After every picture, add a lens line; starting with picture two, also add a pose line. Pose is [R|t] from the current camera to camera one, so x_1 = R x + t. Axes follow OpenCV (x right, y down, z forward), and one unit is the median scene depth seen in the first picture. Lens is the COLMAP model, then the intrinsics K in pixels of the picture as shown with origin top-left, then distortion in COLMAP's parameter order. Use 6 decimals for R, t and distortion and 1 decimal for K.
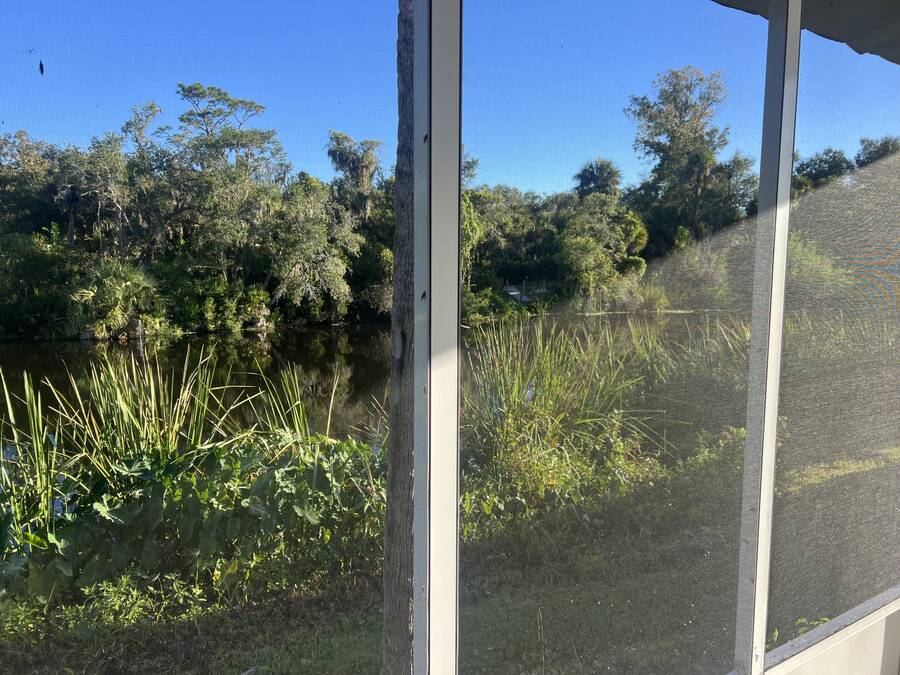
lens RADIAL K [[676.4, 0, 454.3], [0, 676.4, 340.0], [0, 0, 1]] dist [0.043774, -0.049487]
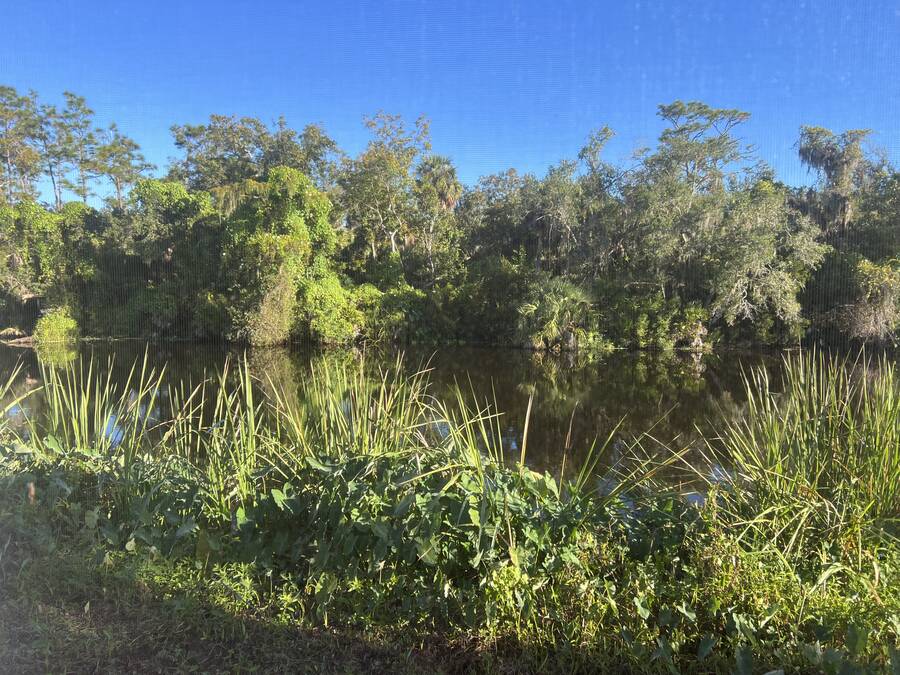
lens RADIAL K [[676.4, 0, 443.8], [0, 676.4, 341.6], [0, 0, 1]] dist [0.043774, -0.049487]
pose [[0.751338, 0.054730, -0.657644, 0.071597], [-0.071351, 0.997450, 0.001493, -0.003339], [0.656049, 0.045802, 0.753328, 0.066145]]
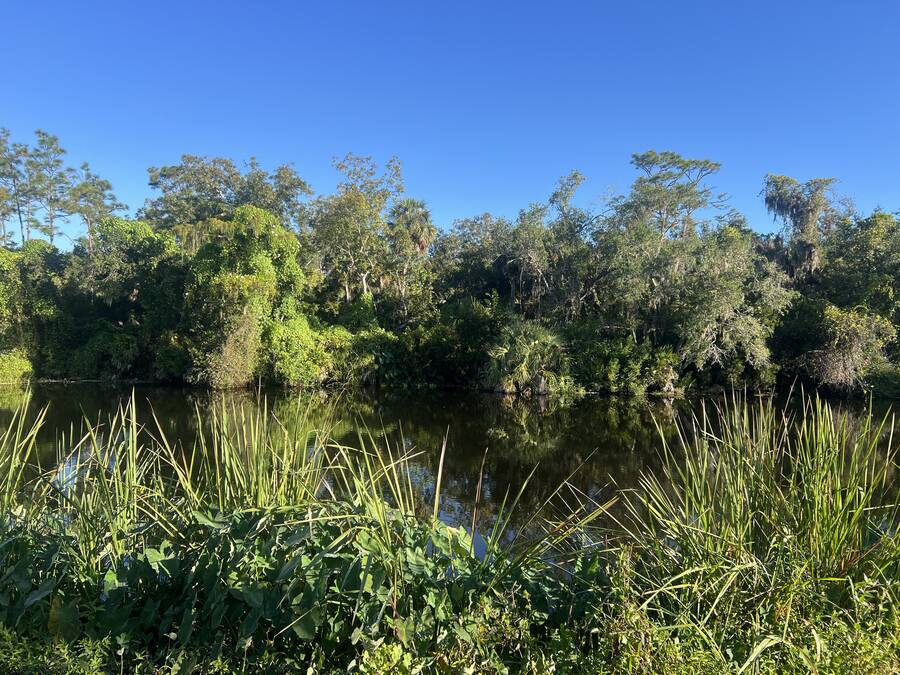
lens RADIAL K [[676.4, 0, 451.8], [0, 676.4, 344.1], [0, 0, 1]] dist [0.043774, -0.049487]
pose [[0.773346, 0.019088, -0.633697, 0.075219], [-0.076264, 0.995089, -0.063096, -0.003320], [0.629381, 0.097123, 0.771004, 0.095378]]
